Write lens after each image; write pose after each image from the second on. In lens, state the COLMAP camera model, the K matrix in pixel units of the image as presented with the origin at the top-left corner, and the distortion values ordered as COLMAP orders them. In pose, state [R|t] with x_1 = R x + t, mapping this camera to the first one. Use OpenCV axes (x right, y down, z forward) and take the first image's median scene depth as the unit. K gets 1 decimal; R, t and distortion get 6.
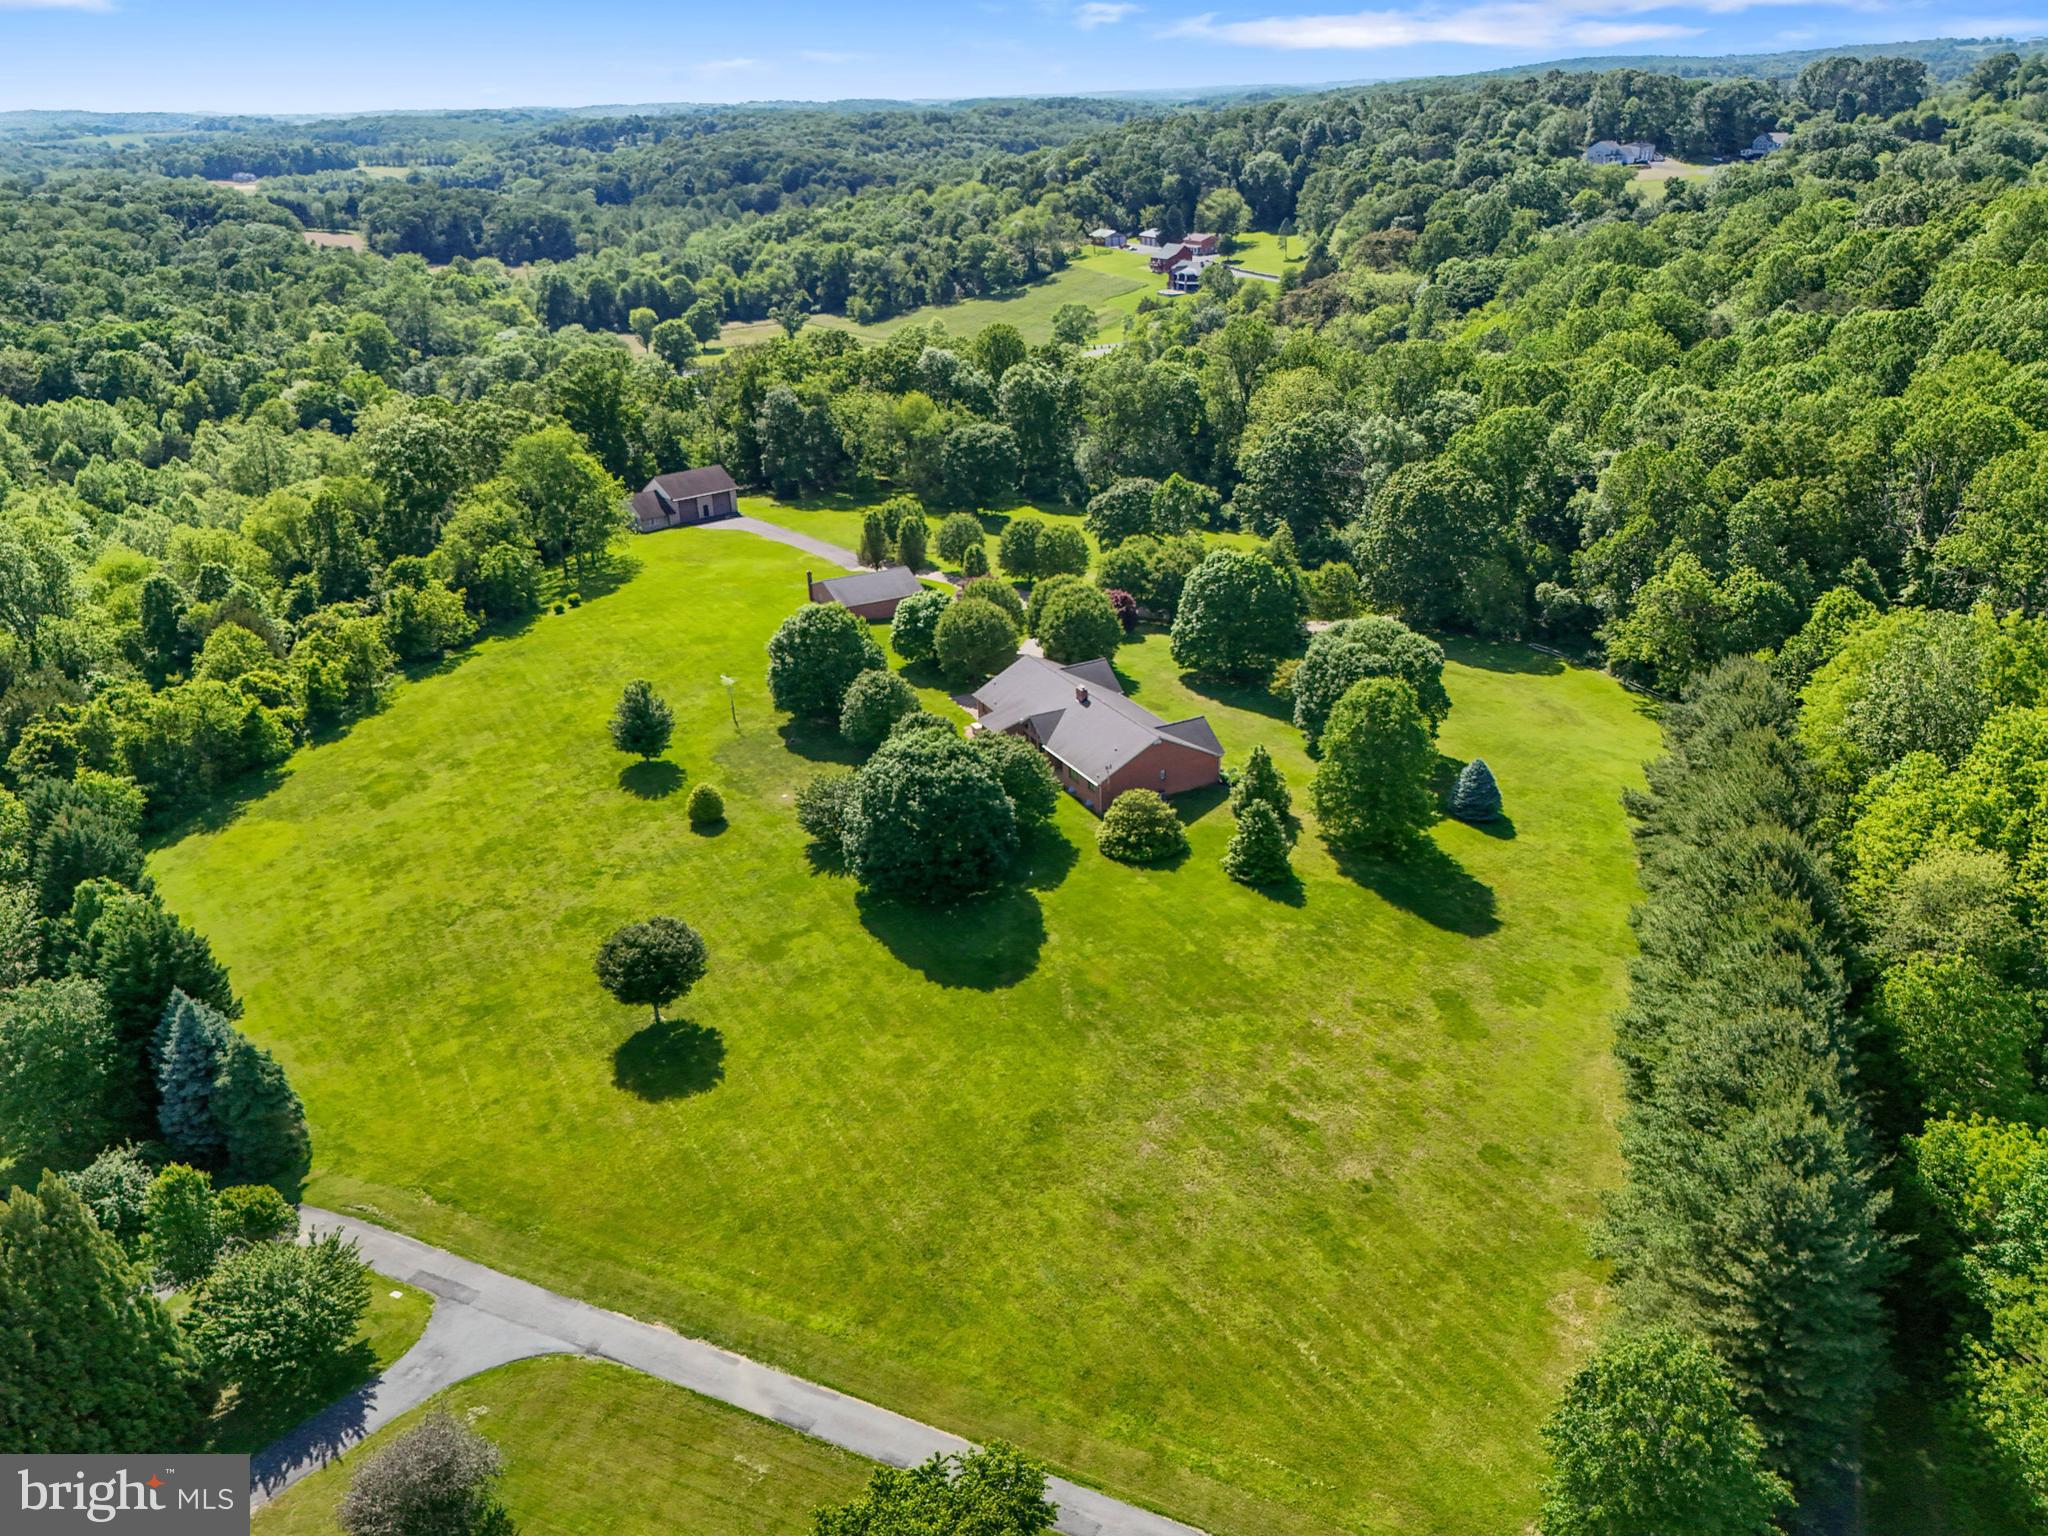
lens RADIAL K [[1510.3, 0, 1026.9], [0, 1510.3, 764.3], [0, 0, 1]] dist [0.055361, -0.048586]
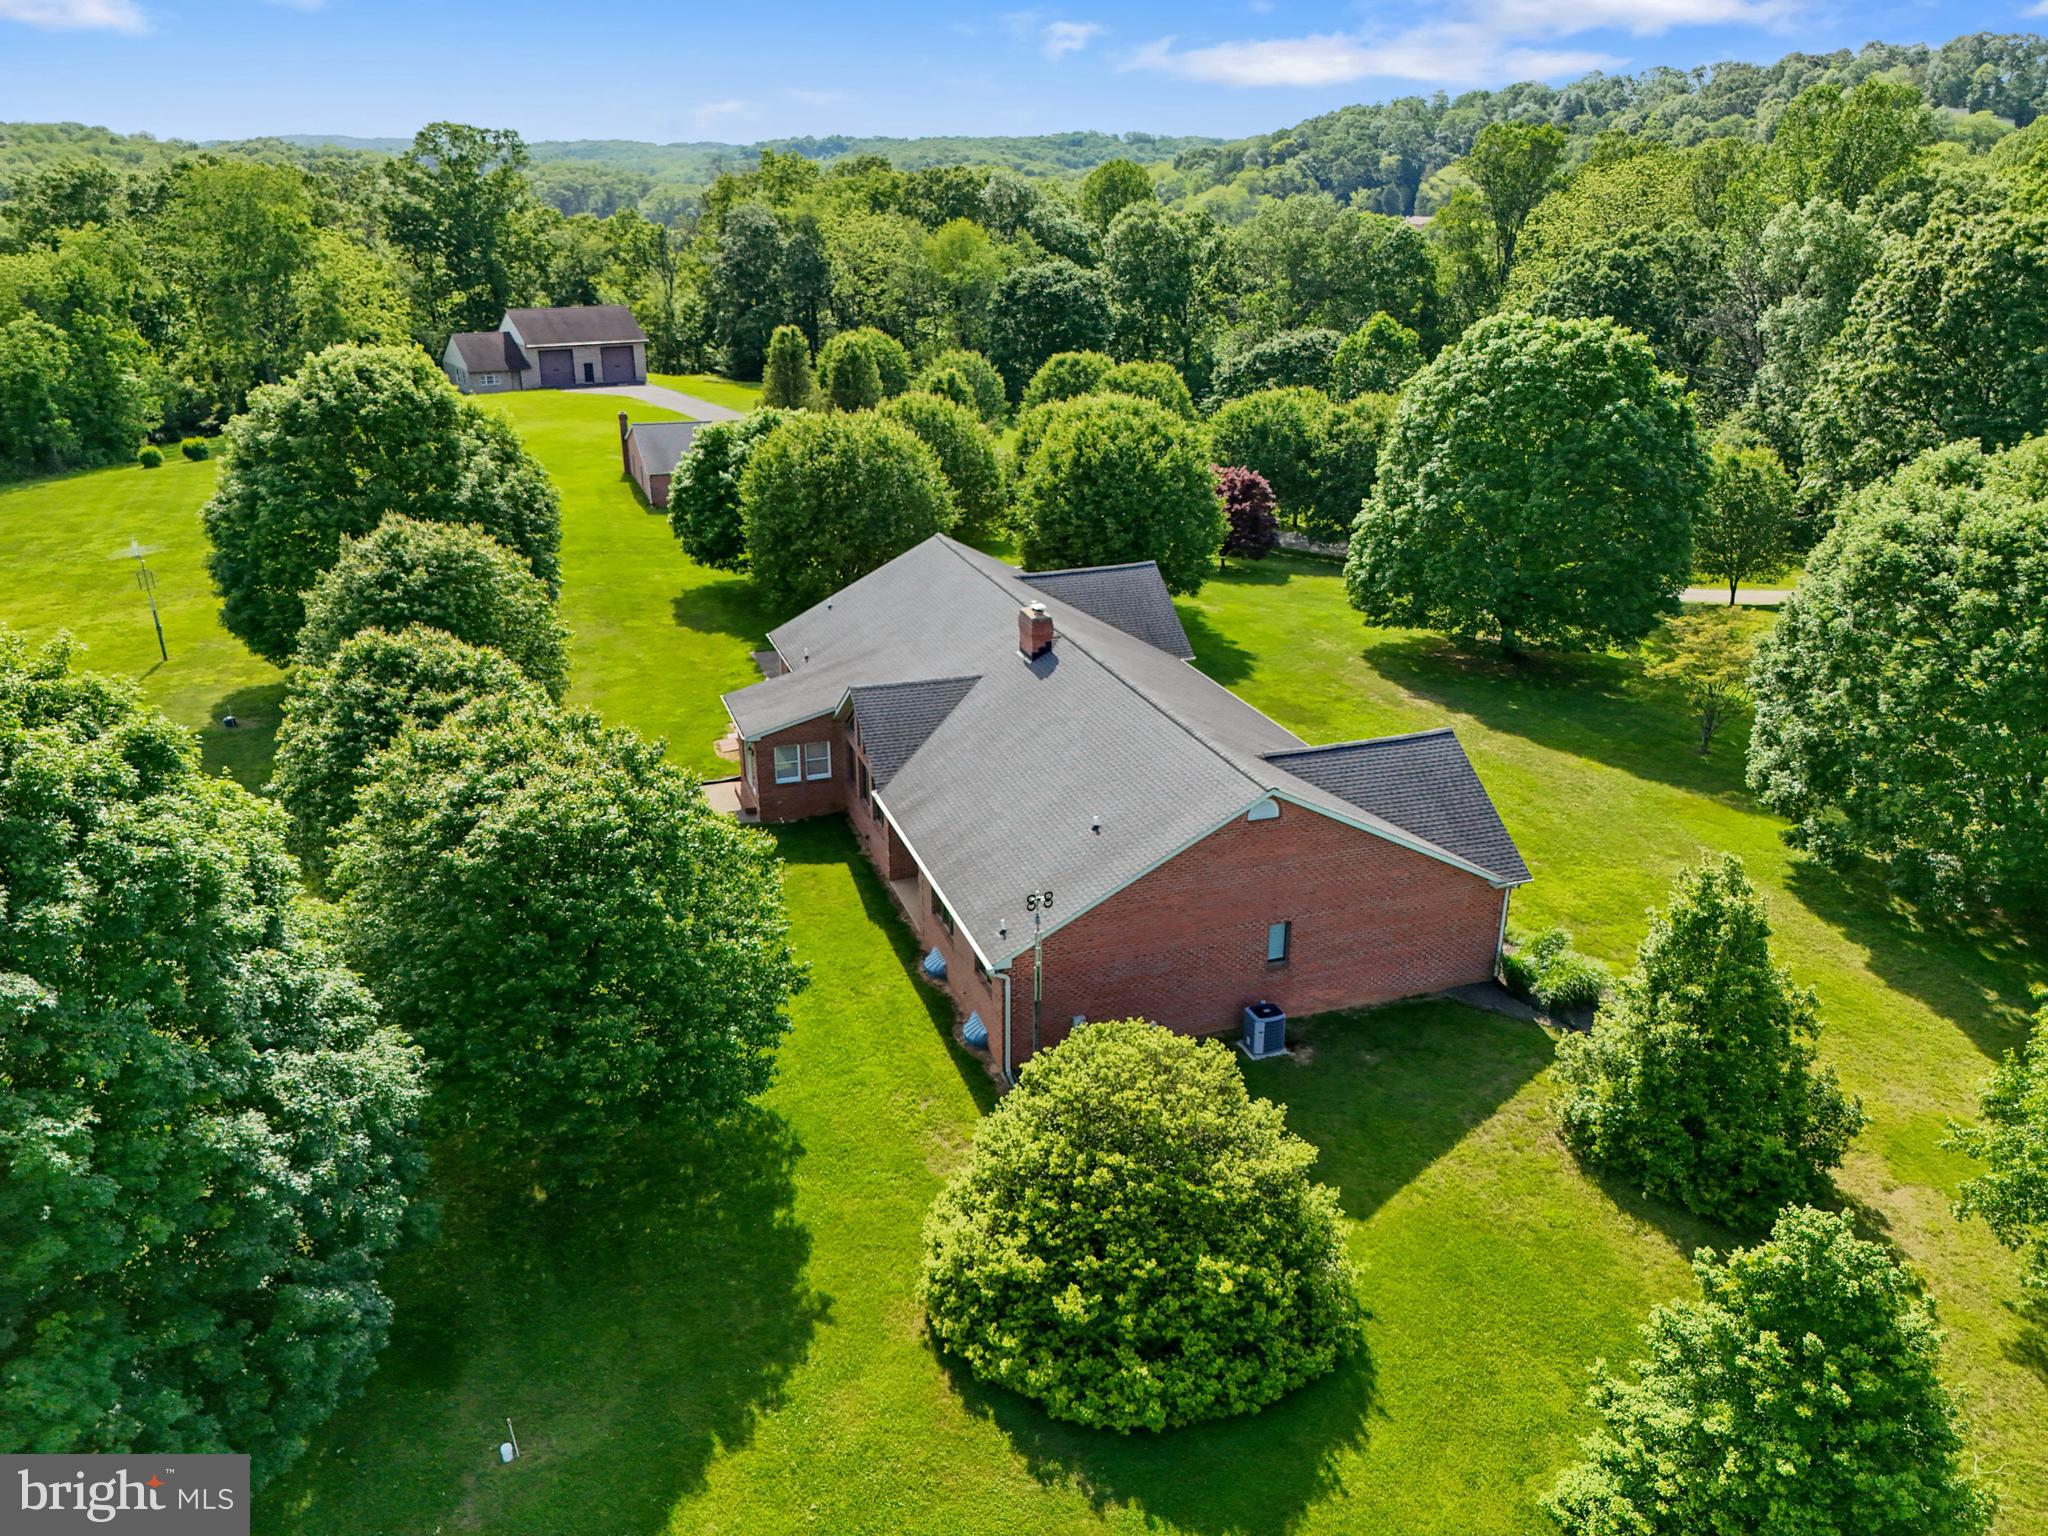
lens RADIAL K [[1510.3, 0, 1033.1], [0, 1510.3, 759.3], [0, 0, 1]] dist [0.055361, -0.048586]
pose [[0.991013, 0.080741, -0.106647, 0.053442], [-0.084890, 0.995777, -0.034947, -0.008379], [0.103375, 0.043686, 0.993683, 0.536348]]
